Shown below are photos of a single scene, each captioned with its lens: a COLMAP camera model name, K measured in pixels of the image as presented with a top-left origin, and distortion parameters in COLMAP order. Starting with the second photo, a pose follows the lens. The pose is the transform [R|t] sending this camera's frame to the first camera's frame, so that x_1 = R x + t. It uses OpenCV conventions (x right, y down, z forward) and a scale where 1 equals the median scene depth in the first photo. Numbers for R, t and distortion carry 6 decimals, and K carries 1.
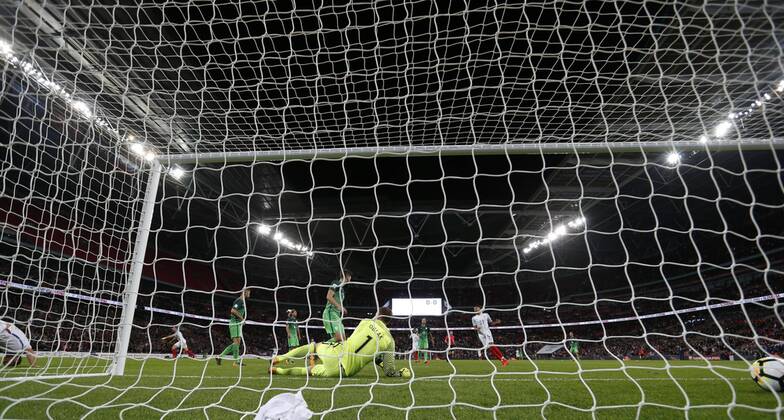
lens RADIAL K [[3584.4, 0, 394.6], [0, 3584.4, 208.2], [0, 0, 1]] dist [-0.792549, 0.000000]
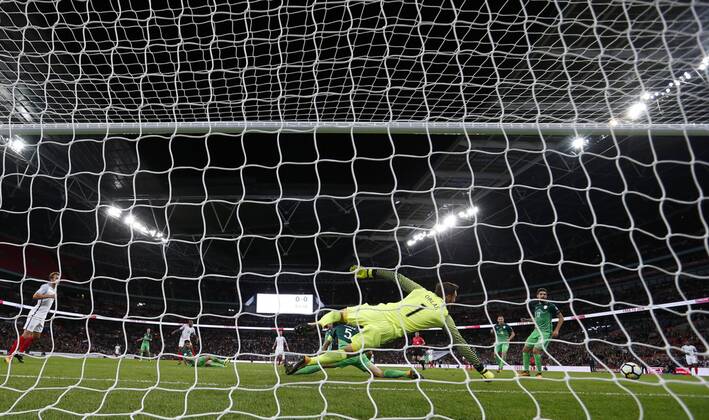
lens RADIAL K [[2543.7, 0, 352.7], [0, 2543.7, 208.2], [0, 0, 1]] dist [-0.285596, 0.000000]
pose [[0.999135, 0.025400, 0.032918, 0.001706], [-0.024766, 0.999502, -0.019534, 0.015771], [-0.033398, 0.018702, 0.999267, 0.368940]]
